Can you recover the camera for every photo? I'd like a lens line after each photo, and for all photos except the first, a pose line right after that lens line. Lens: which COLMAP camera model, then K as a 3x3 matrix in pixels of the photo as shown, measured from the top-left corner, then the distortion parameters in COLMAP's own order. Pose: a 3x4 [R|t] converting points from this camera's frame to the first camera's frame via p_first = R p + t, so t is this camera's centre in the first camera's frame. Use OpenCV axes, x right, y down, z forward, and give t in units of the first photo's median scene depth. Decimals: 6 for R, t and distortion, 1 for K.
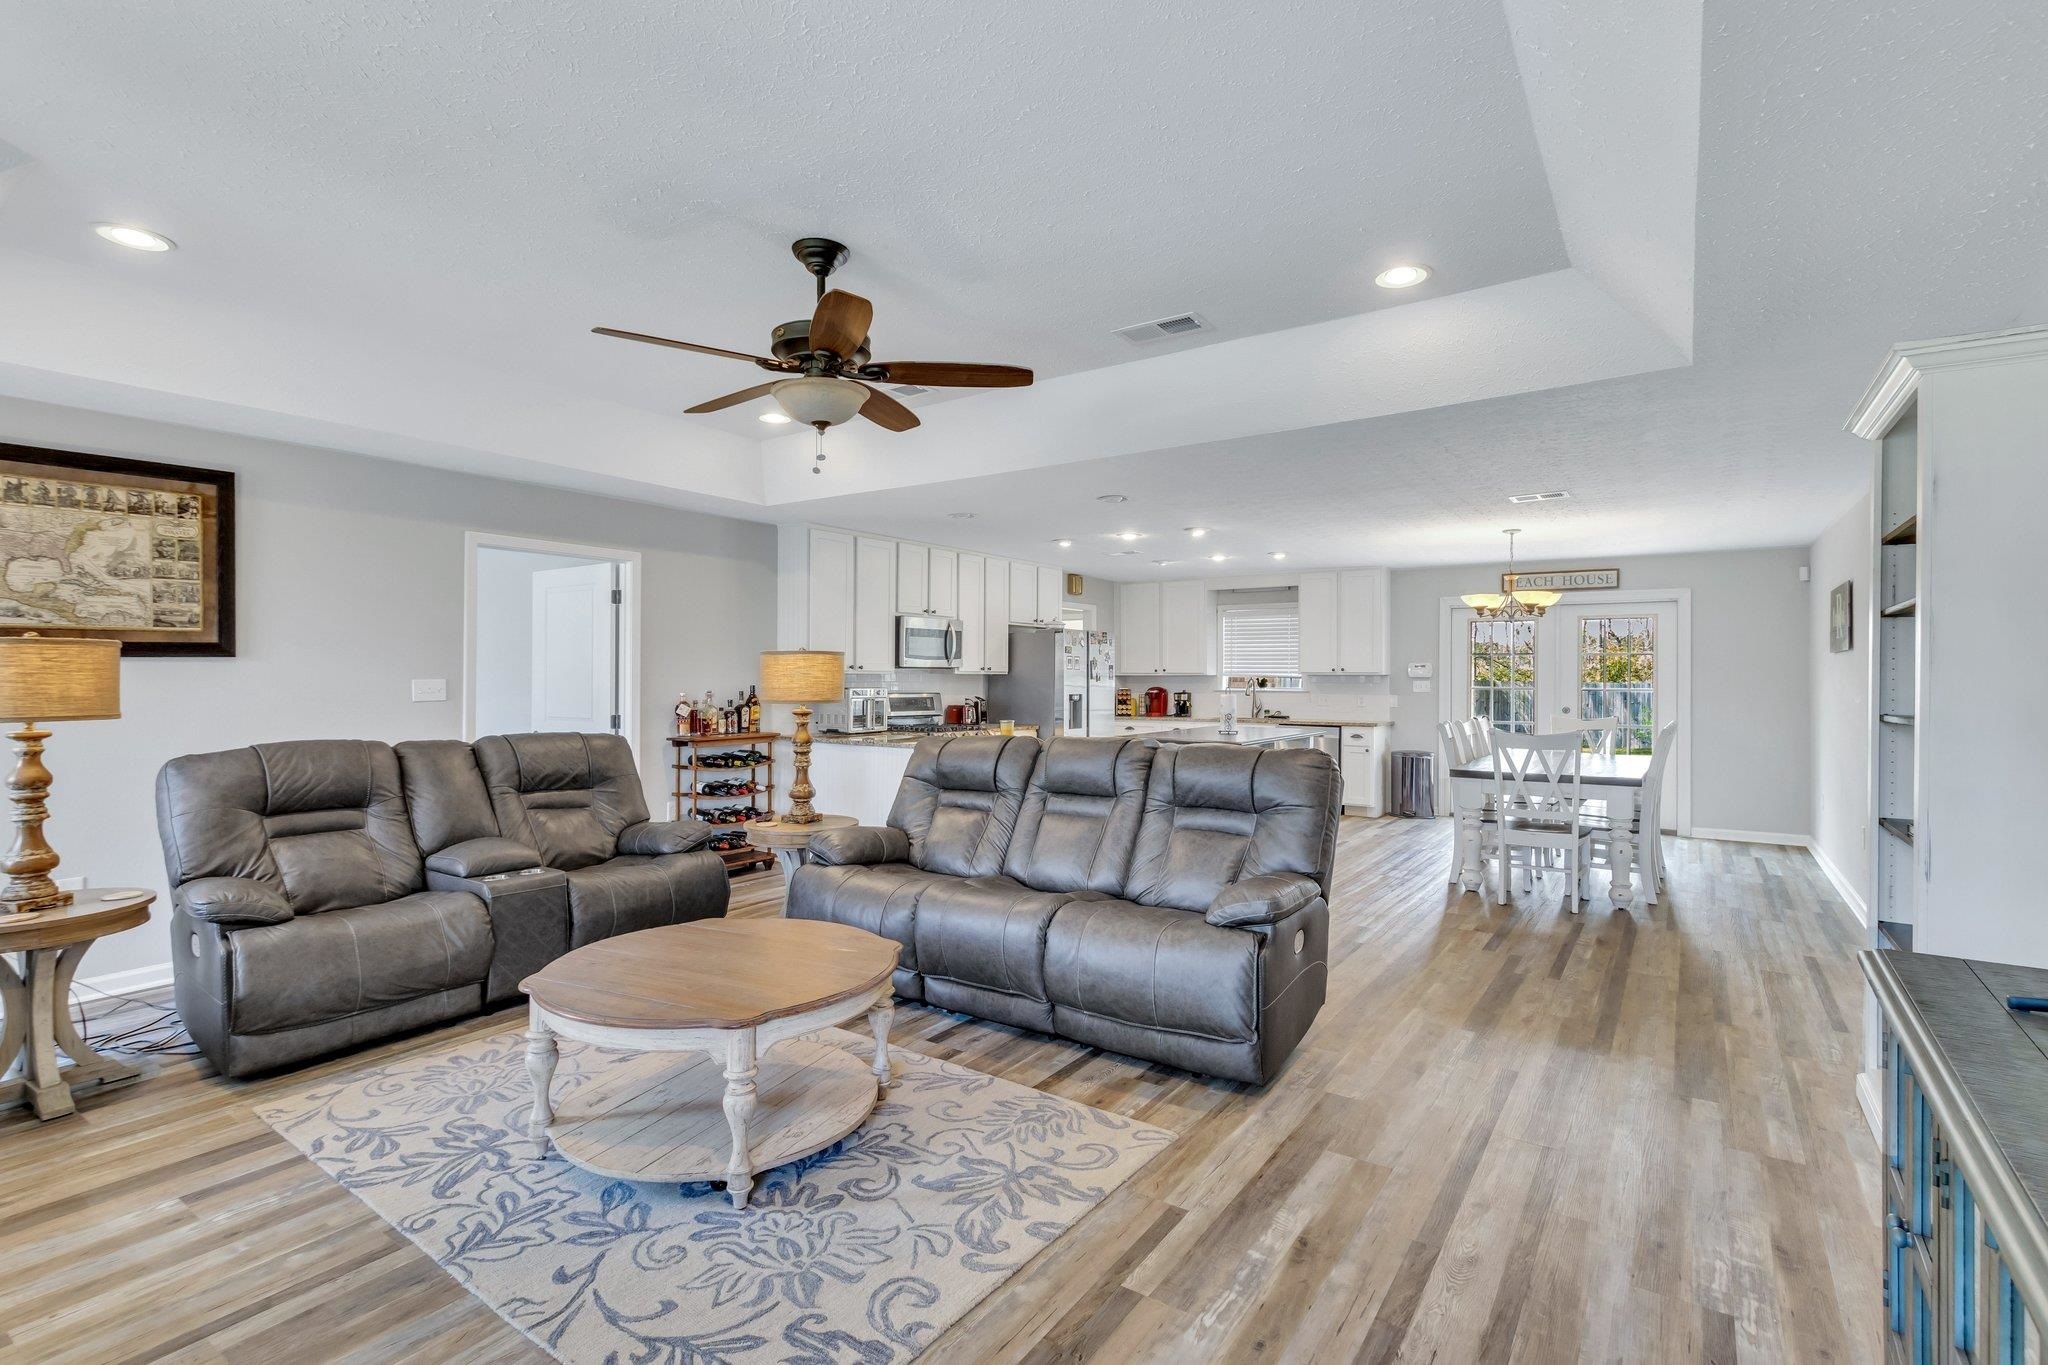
lens RADIAL K [[953.8, 0, 1010.1], [0, 953.8, 681.1], [0, 0, 1]] dist [0.024705, -0.000084]
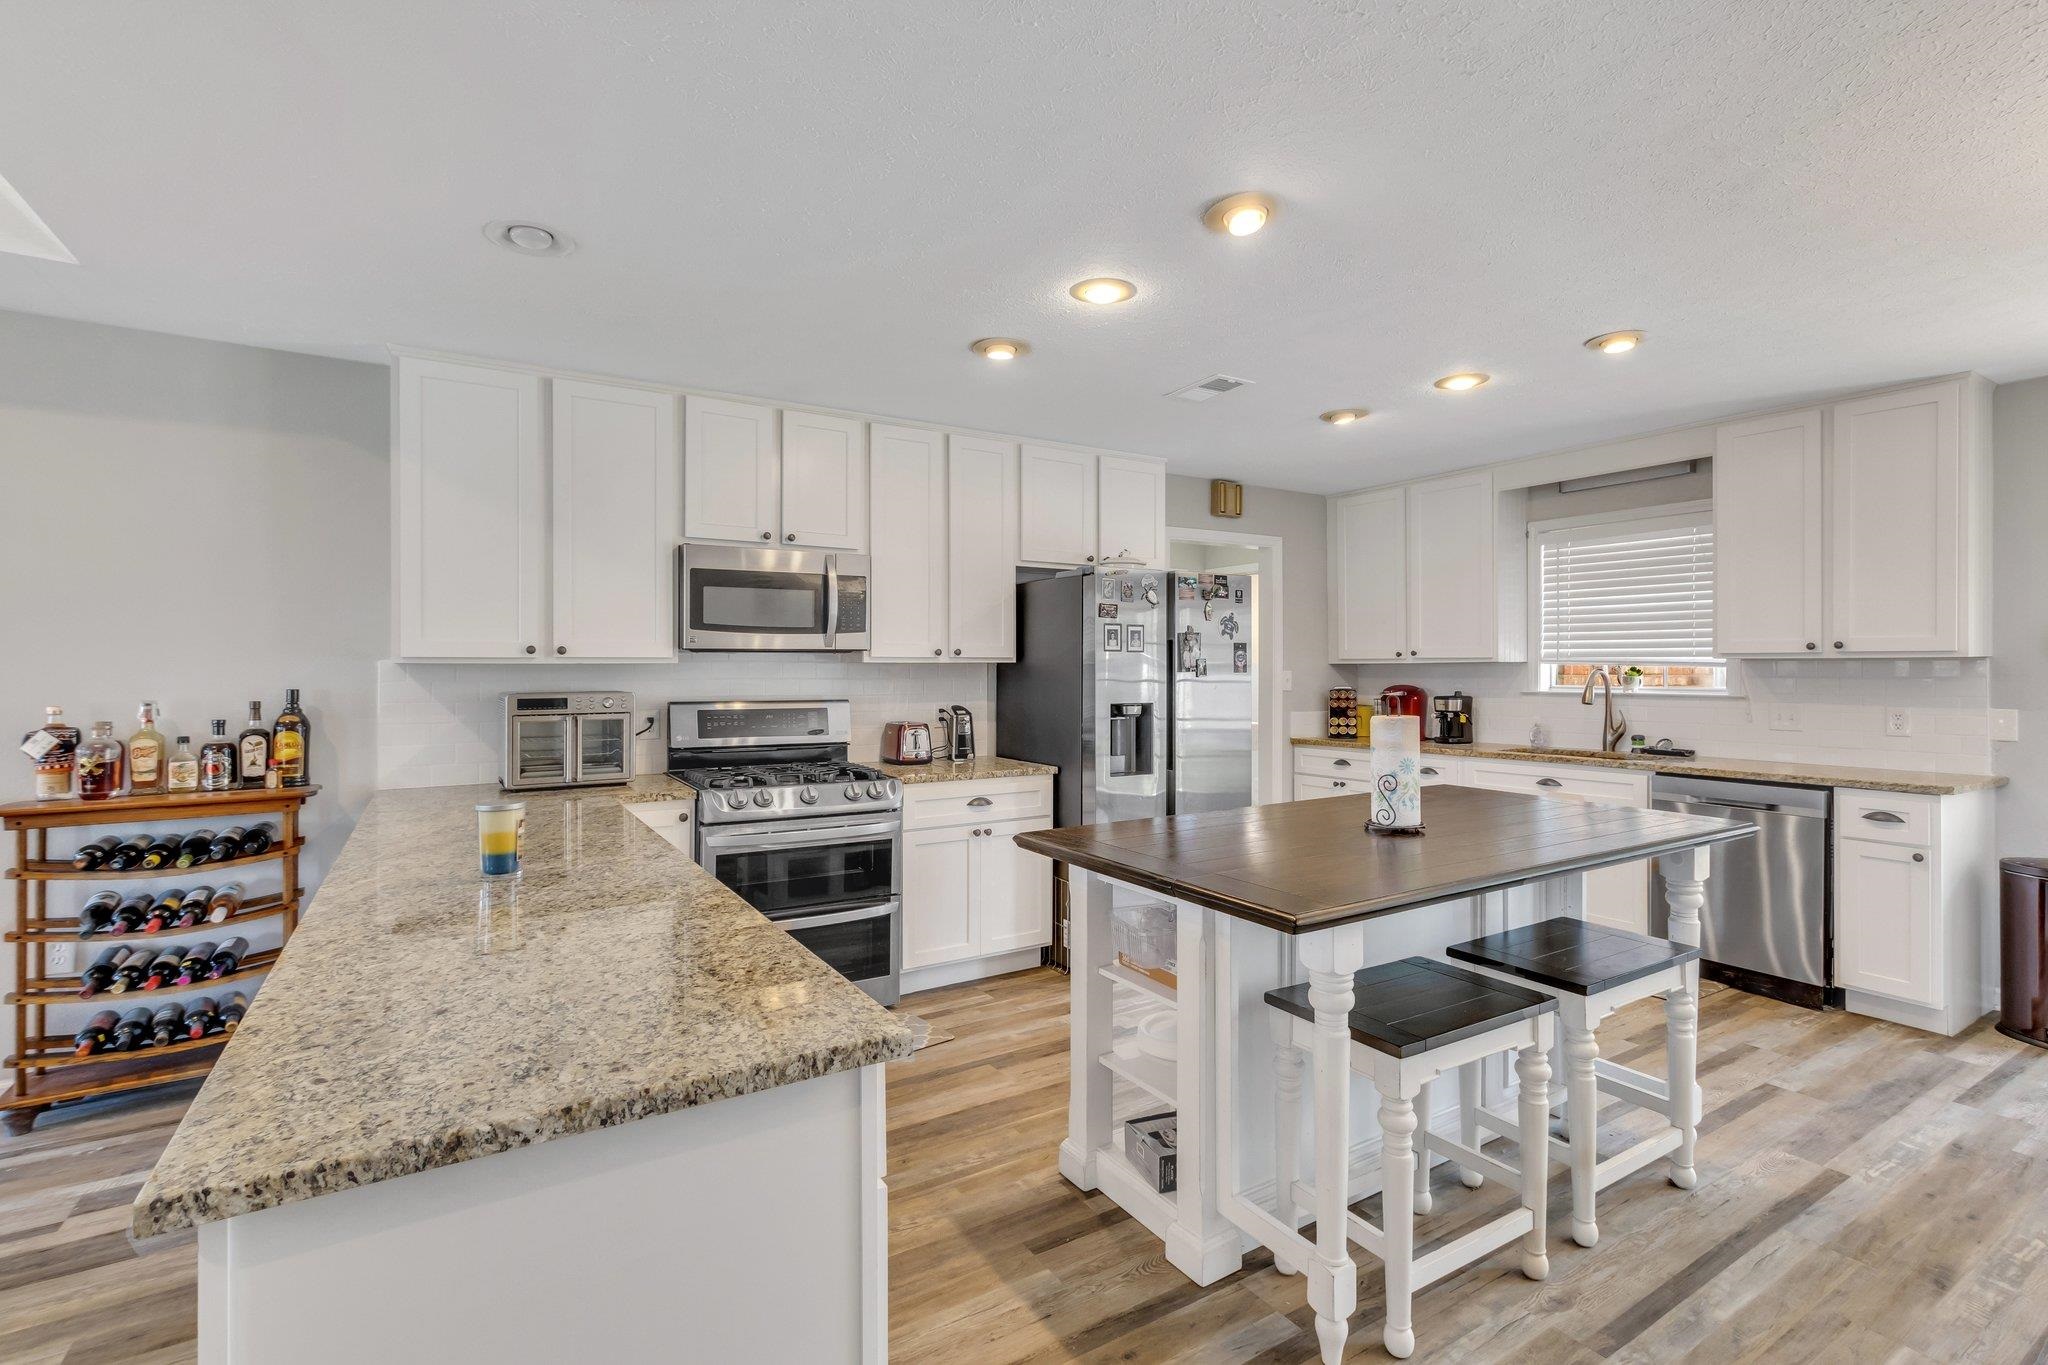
lens RADIAL K [[953.8, 0, 1041.7], [0, 953.8, 668.7], [0, 0, 1]] dist [0.024705, -0.000084]
pose [[0.926909, -0.005762, -0.375243, 0.201461], [0.004021, 0.999977, -0.005422, -0.001071], [0.375265, 0.003517, 0.926911, 0.525048]]
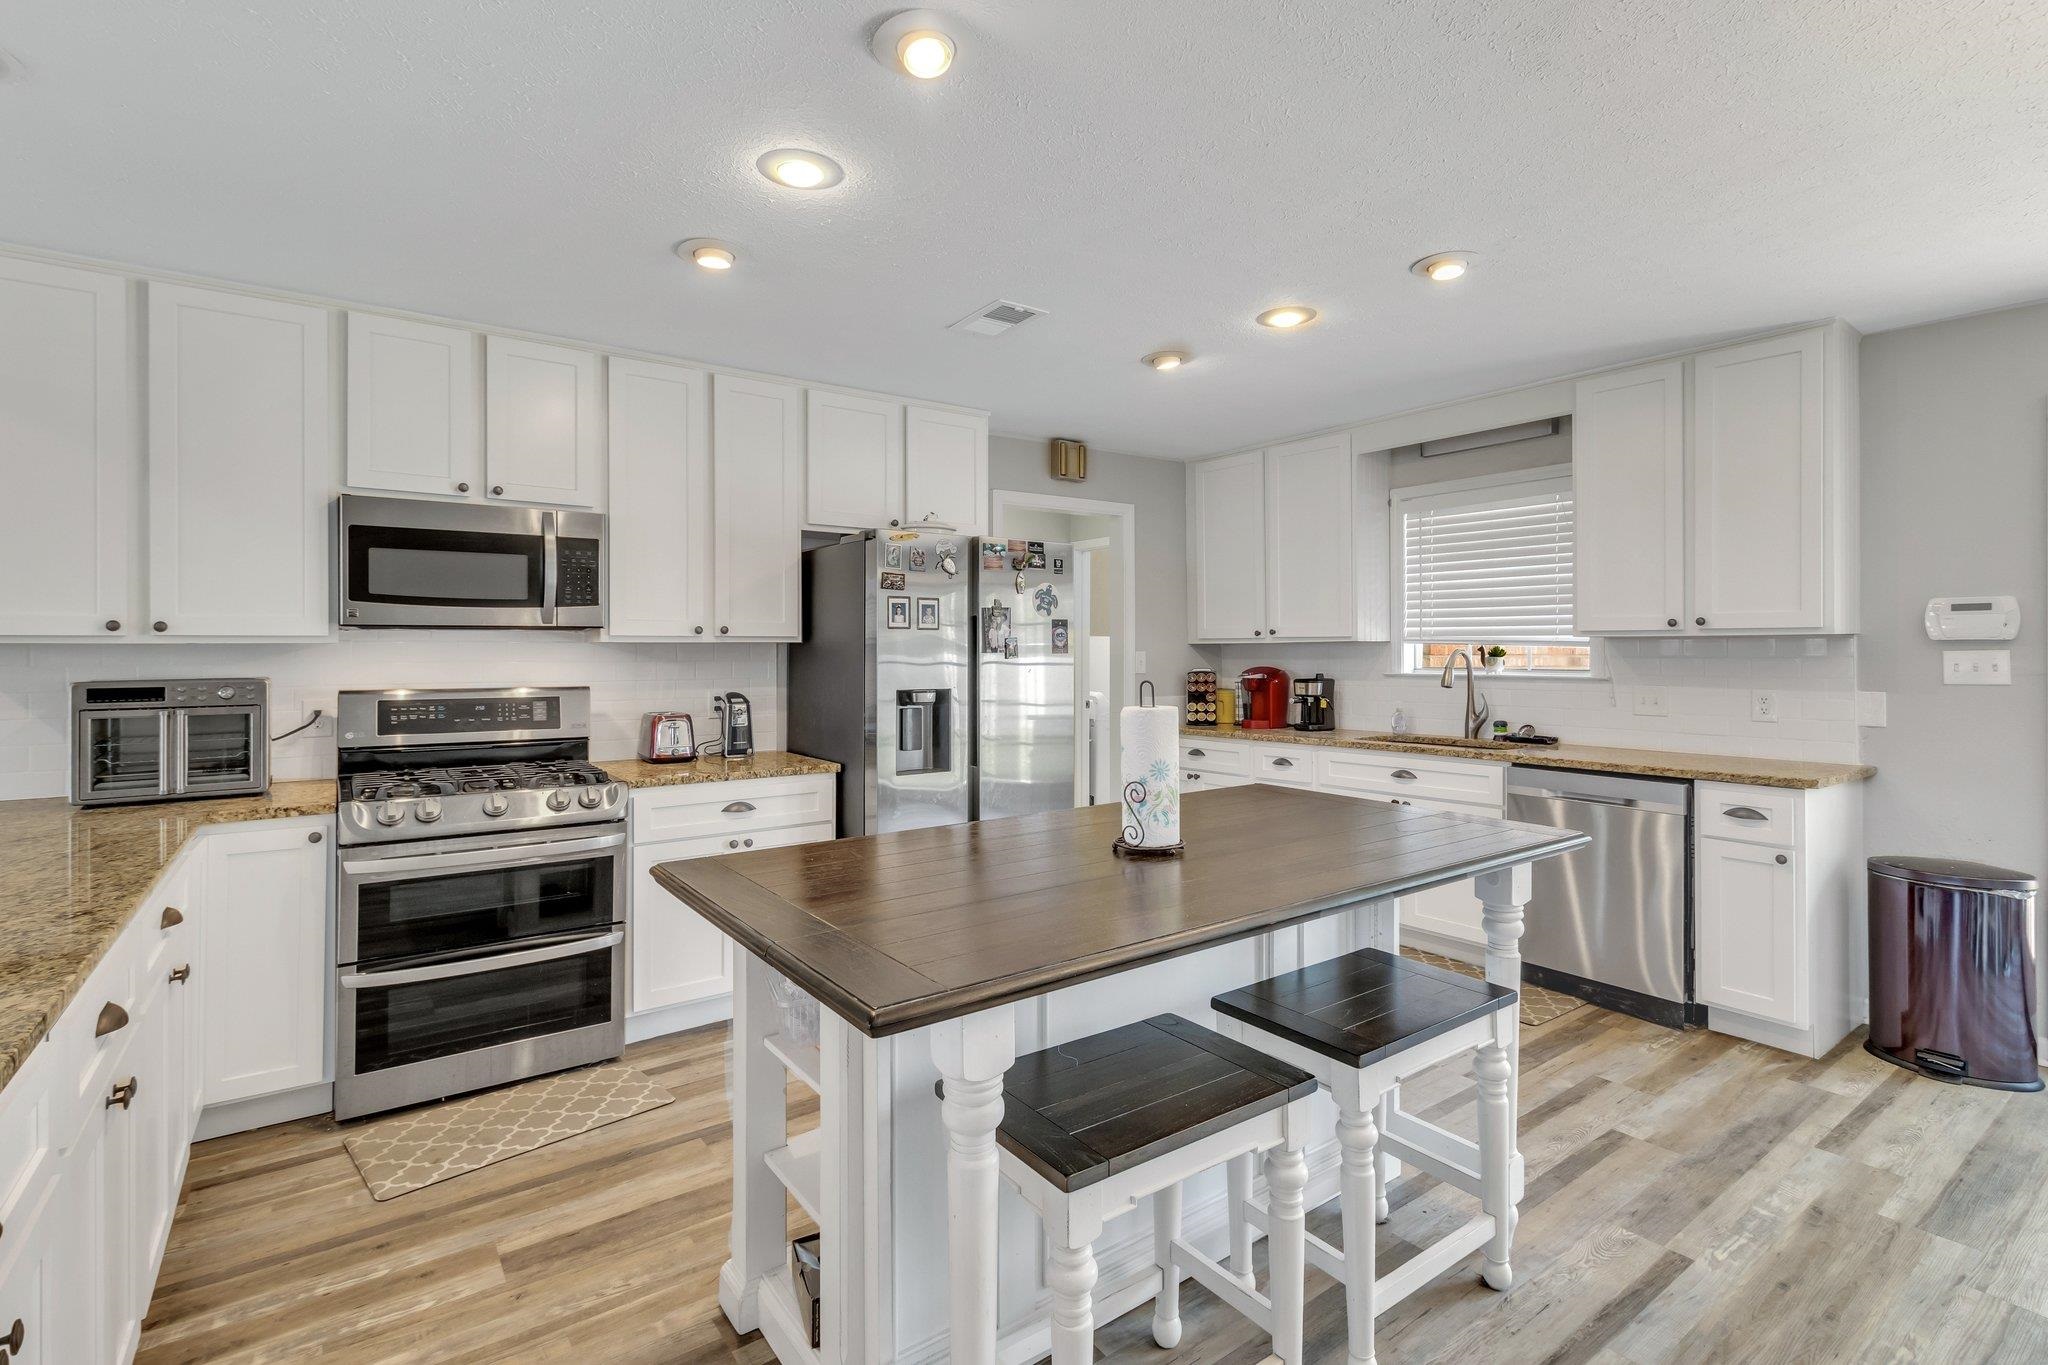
lens RADIAL K [[953.8, 0, 1040.0], [0, 953.8, 650.4], [0, 0, 1]] dist [0.024705, -0.000084]
pose [[0.948595, -0.007937, -0.316393, 0.240406], [0.006247, 0.999960, -0.006357, 0.000003], [0.316431, 0.004054, 0.948607, 0.609656]]
